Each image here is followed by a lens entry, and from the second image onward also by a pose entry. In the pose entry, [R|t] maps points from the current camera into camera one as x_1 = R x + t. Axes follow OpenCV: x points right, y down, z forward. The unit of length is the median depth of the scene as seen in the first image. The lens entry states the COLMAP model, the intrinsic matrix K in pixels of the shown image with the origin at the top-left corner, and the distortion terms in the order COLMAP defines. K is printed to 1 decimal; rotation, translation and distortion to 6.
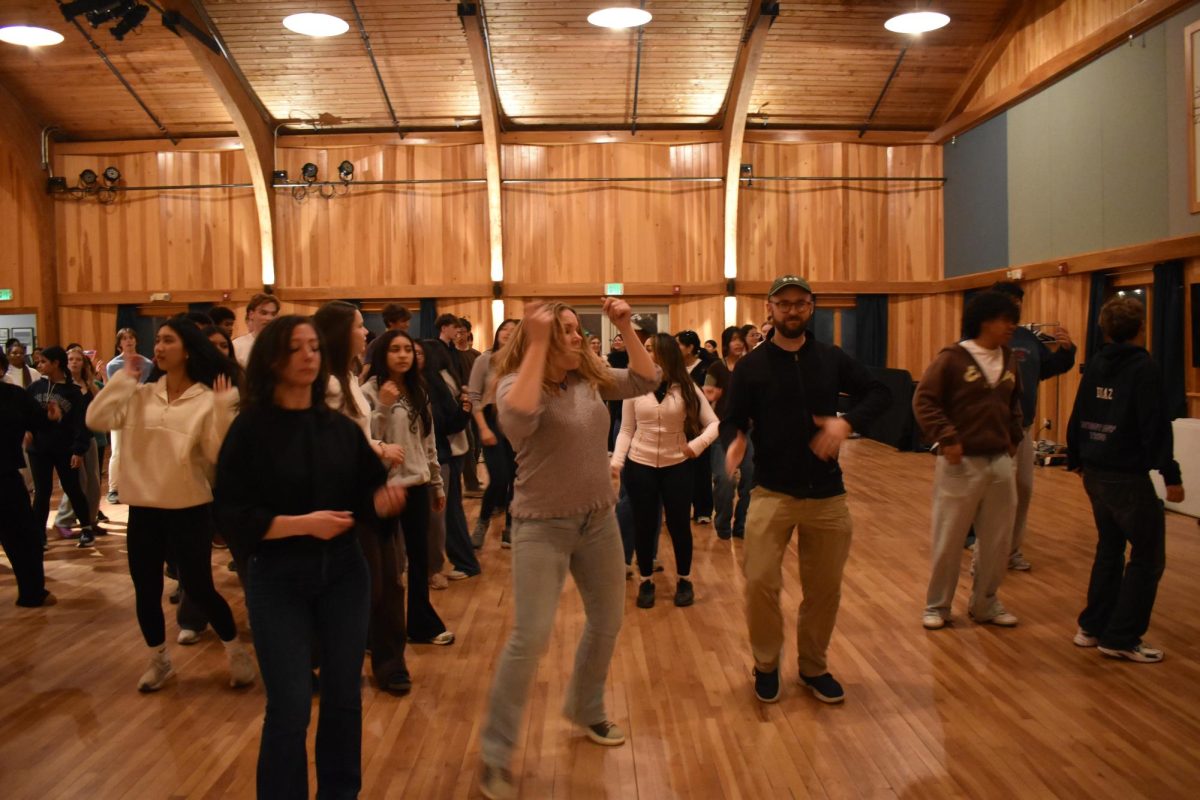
lens RADIAL K [[967.0, 0, 600.0], [0, 967.0, 400.0], [0, 0, 1]] dist [-0.079375, 0.008843]
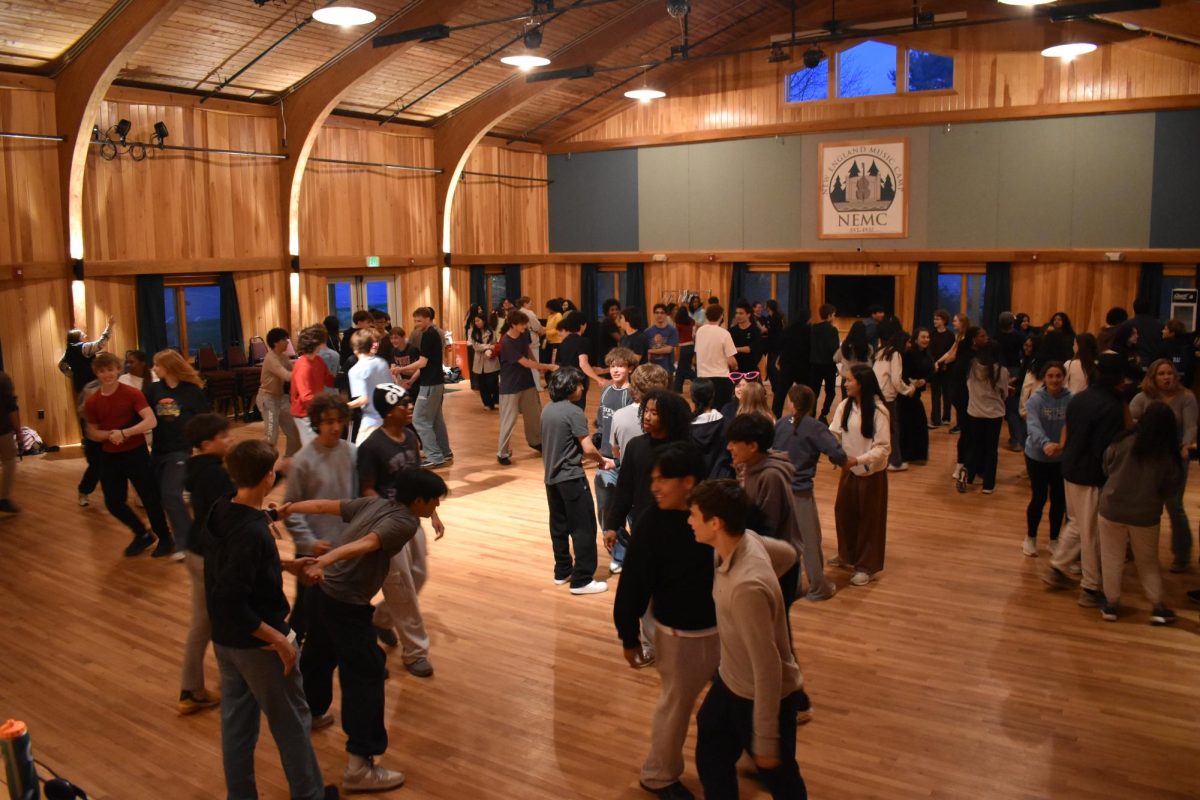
lens RADIAL K [[967.0, 0, 600.0], [0, 967.0, 400.0], [0, 0, 1]] dist [-0.079375, 0.008843]
pose [[0.553591, -0.119572, 0.824160, -0.780085], [0.085993, 0.992556, 0.086242, -0.028368], [-0.828337, 0.023129, 0.559752, 0.157601]]
